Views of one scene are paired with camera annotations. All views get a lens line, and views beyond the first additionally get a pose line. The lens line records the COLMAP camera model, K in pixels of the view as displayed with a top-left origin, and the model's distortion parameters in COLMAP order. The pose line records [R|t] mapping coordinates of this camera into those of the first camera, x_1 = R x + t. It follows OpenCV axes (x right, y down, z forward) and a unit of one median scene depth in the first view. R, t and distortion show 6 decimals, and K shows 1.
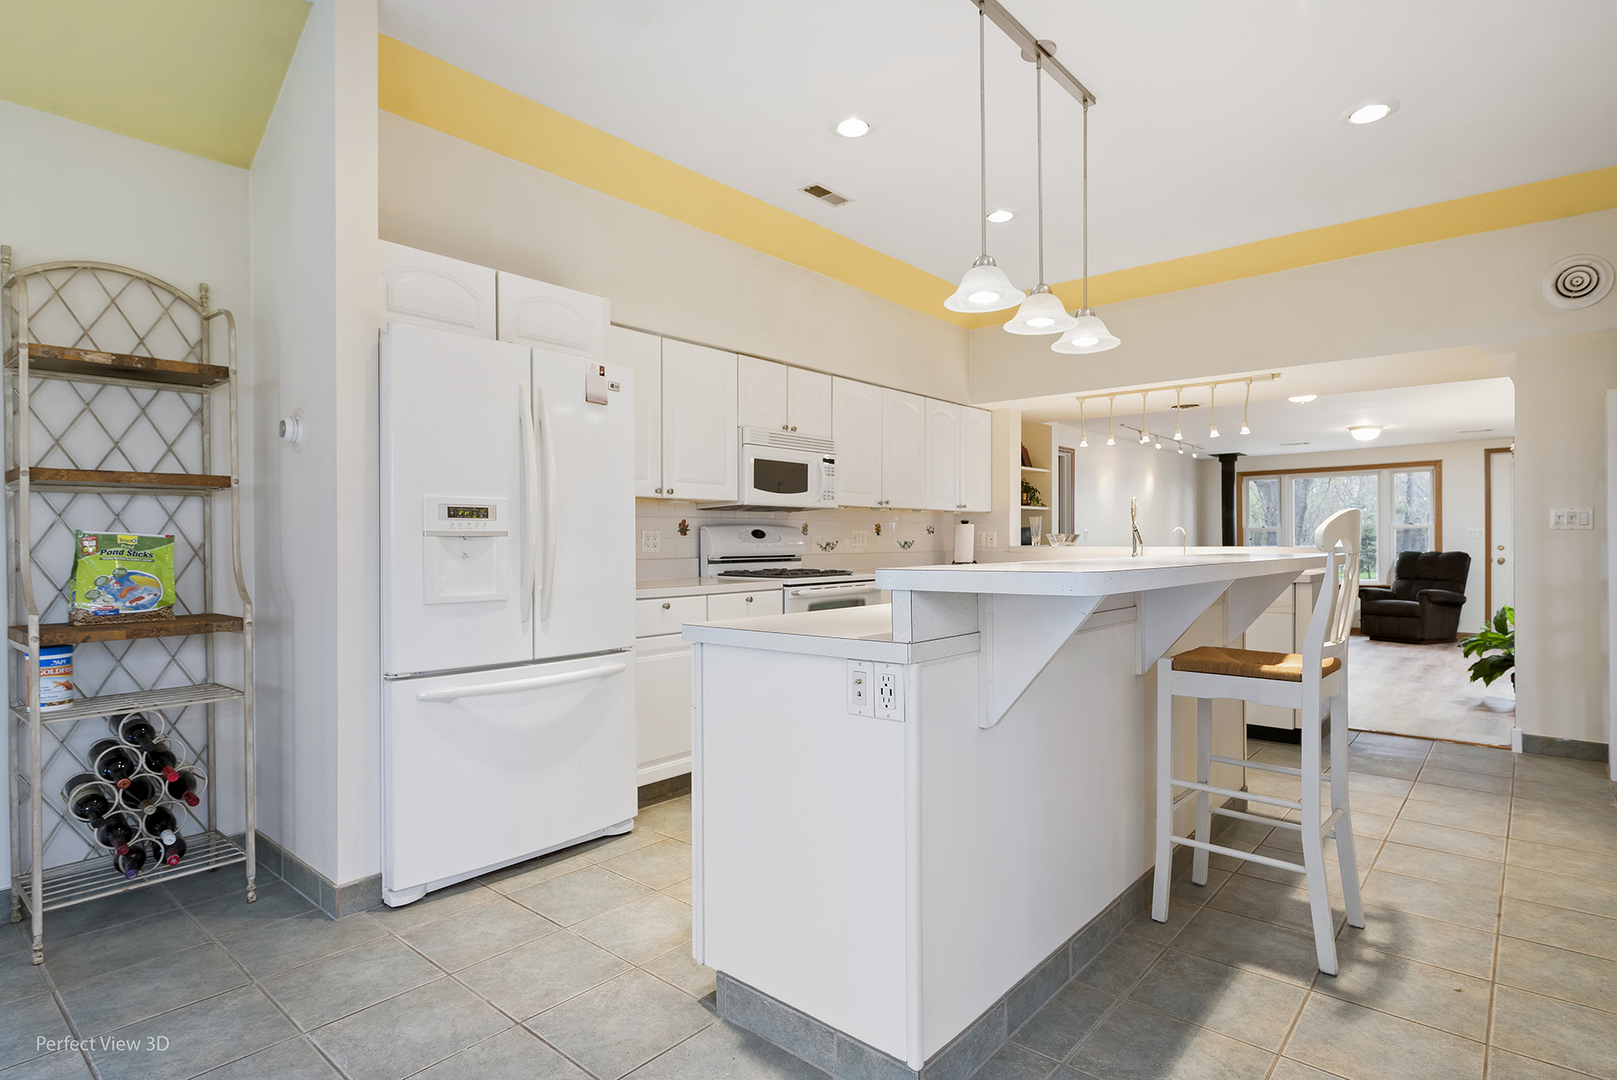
lens RADIAL K [[850.5, 0, 807.4], [0, 850.5, 542.4], [0, 0, 1]] dist [0.008035, 0.000590]
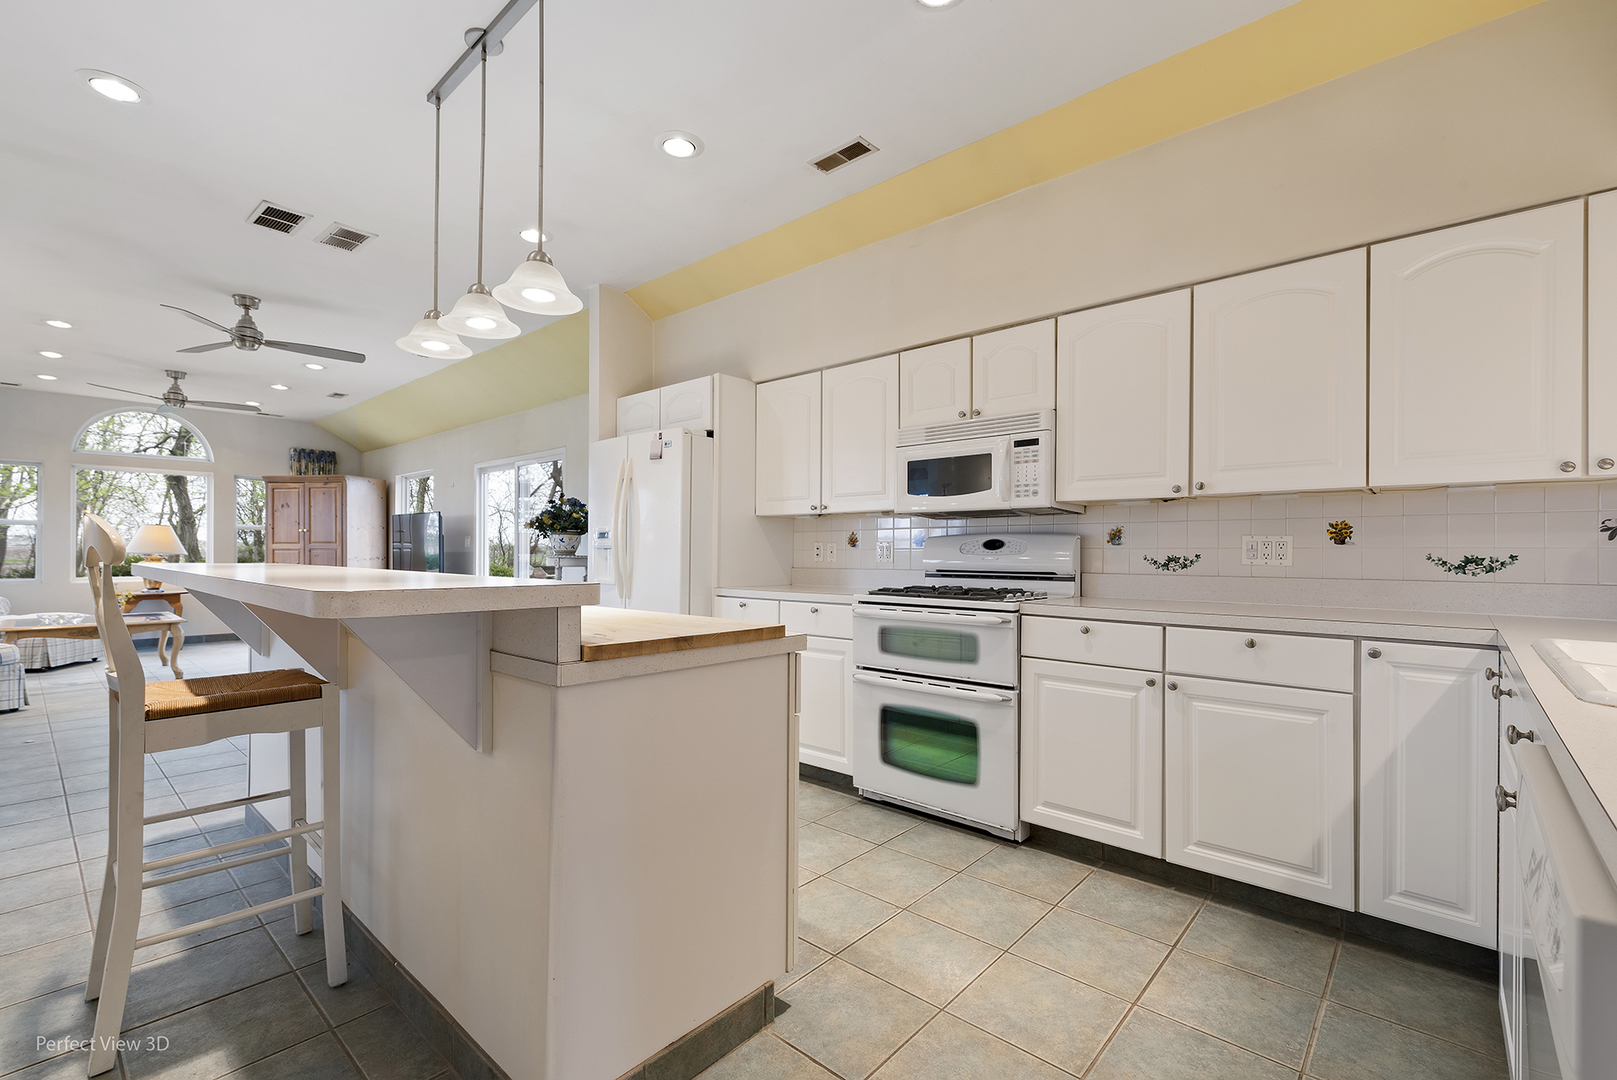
lens RADIAL K [[711.9, 0, 805.1], [0, 711.9, 545.1], [0, 0, 1]] dist [-0.000020, 0.000309]
pose [[-0.030754, 0.002166, -0.999525, 0.640903], [-0.000877, 0.999997, 0.002194, -0.010417], [0.999527, 0.000944, -0.030752, 0.841699]]
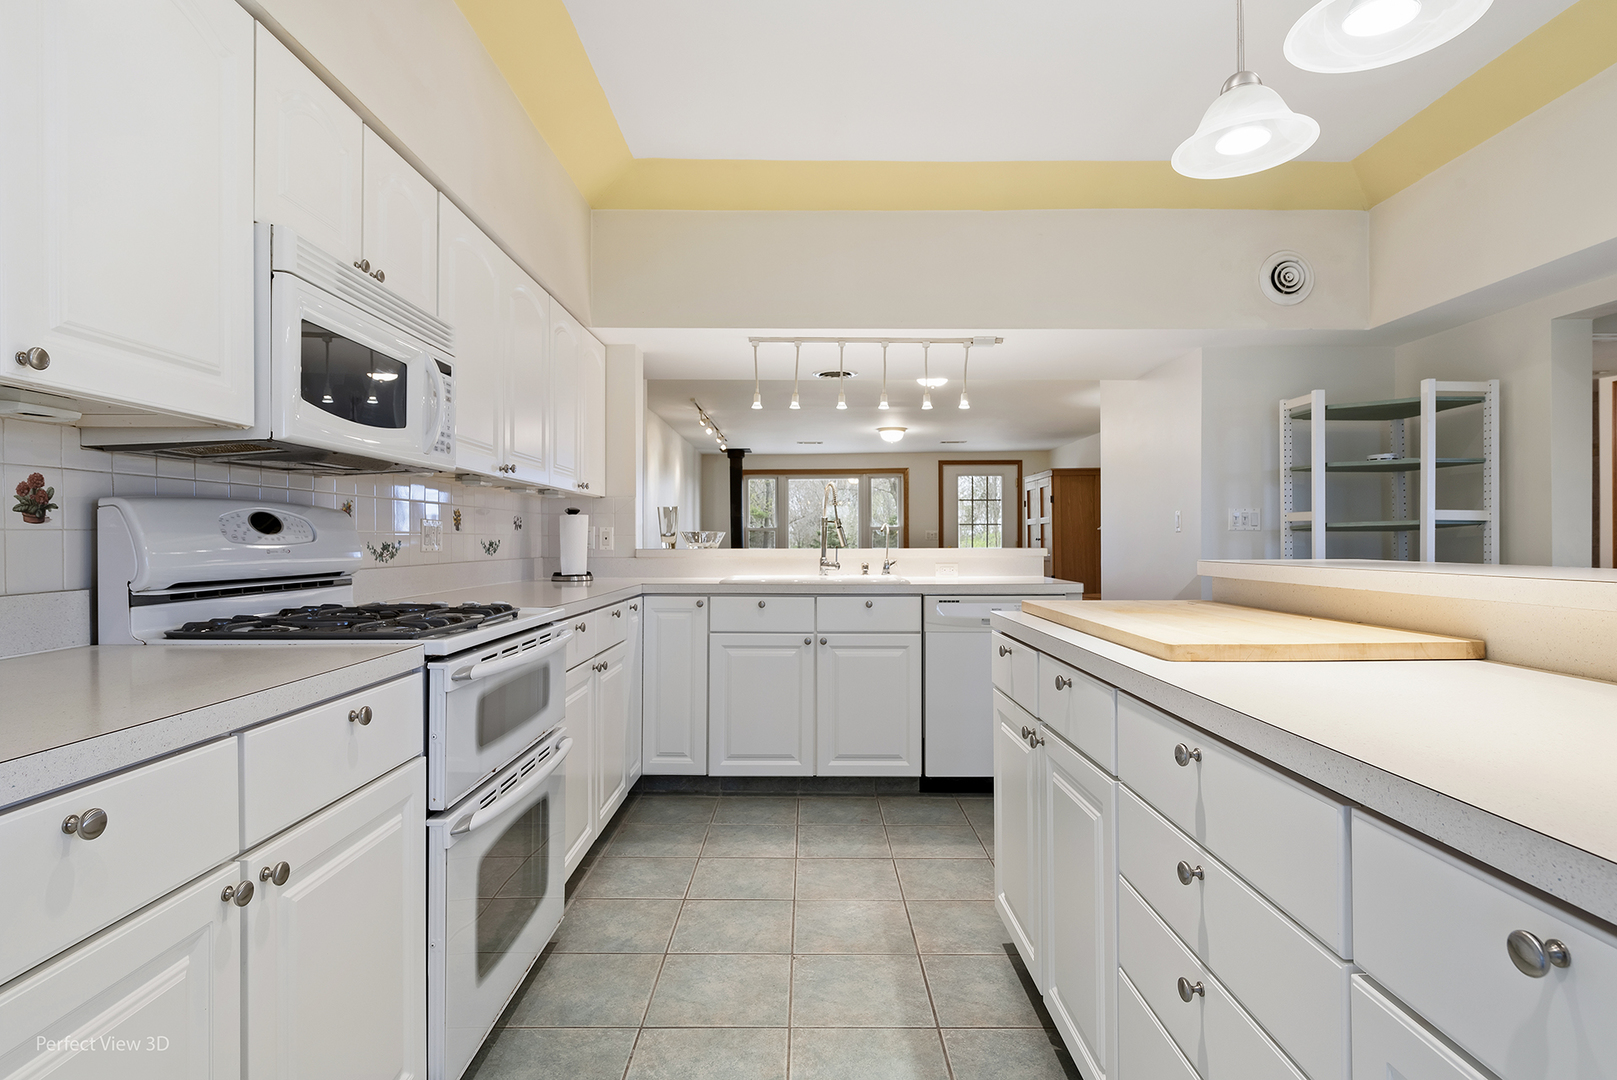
lens RADIAL K [[850.5, 0, 810.9], [0, 850.5, 535.0], [0, 0, 1]] dist [0.008035, 0.000590]
pose [[0.759499, 0.006251, 0.650478, -0.125494], [-0.000127, 0.999955, -0.009461, -0.000283], [-0.650508, 0.007103, 0.759466, 0.524448]]
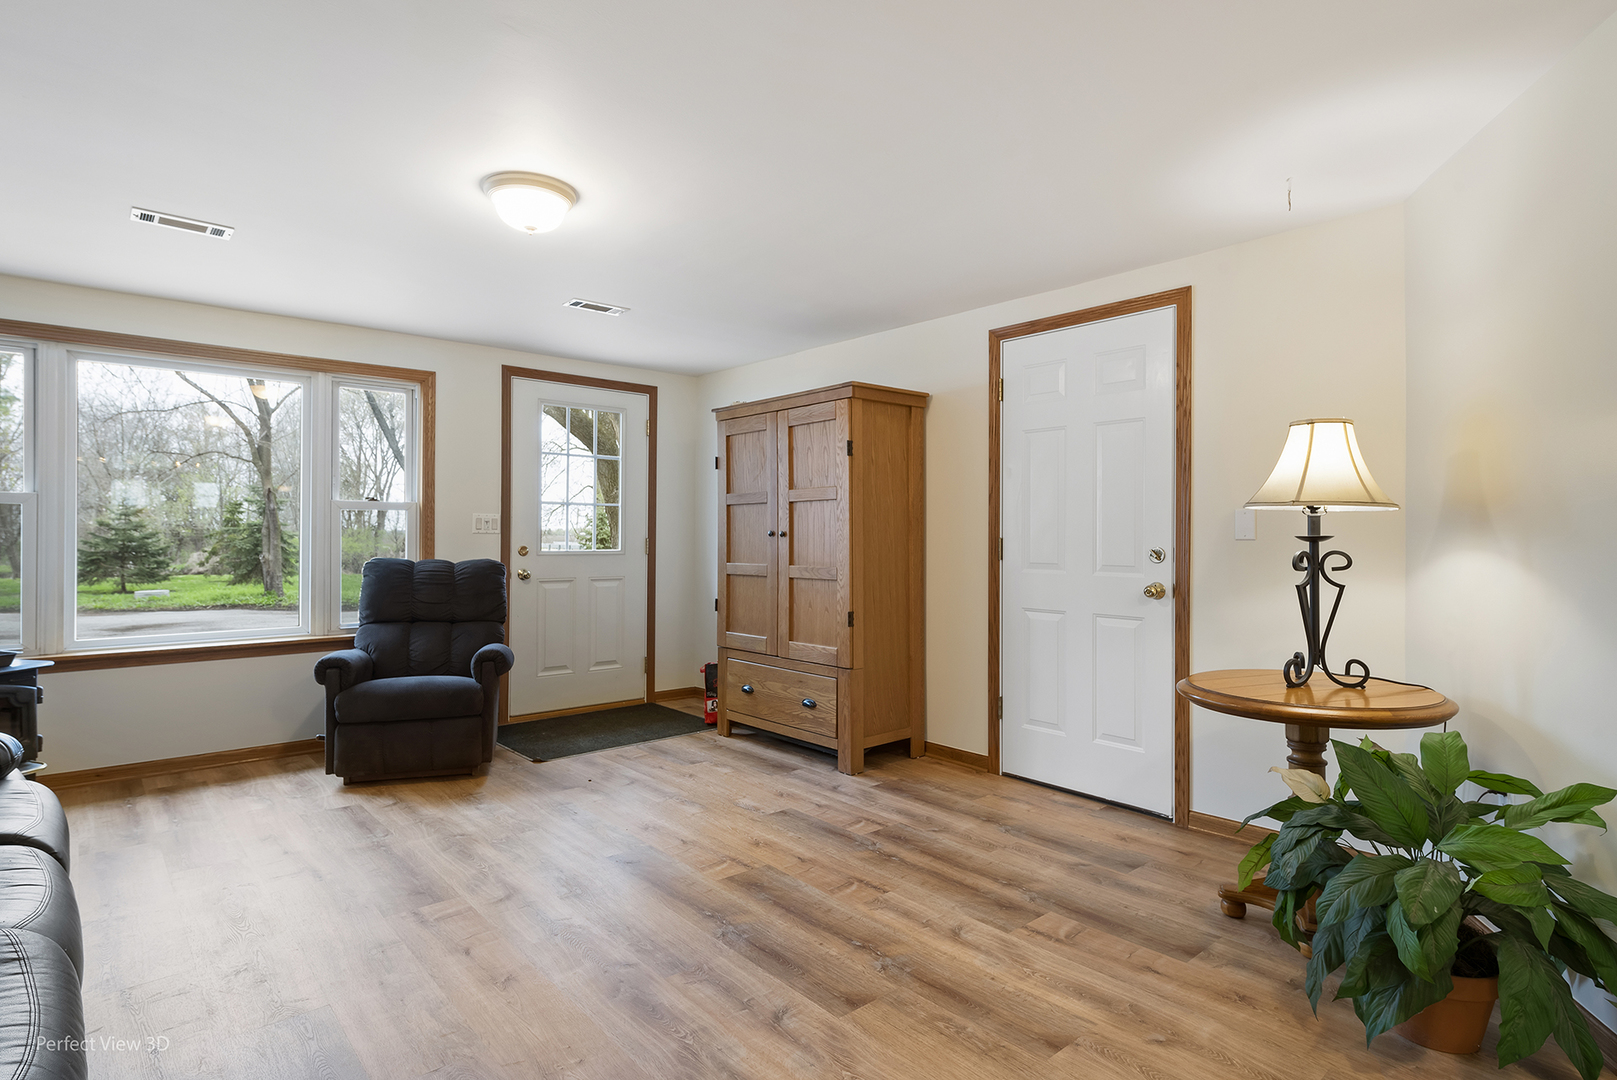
lens RADIAL K [[850.5, 0, 811.3], [0, 850.5, 539.2], [0, 0, 1]] dist [0.008035, 0.000590]
pose [[0.143519, 0.006894, 0.989624, 0.602282], [-0.005599, 0.999965, -0.006154, 0.001997], [-0.989632, -0.004658, 0.143552, 1.479645]]
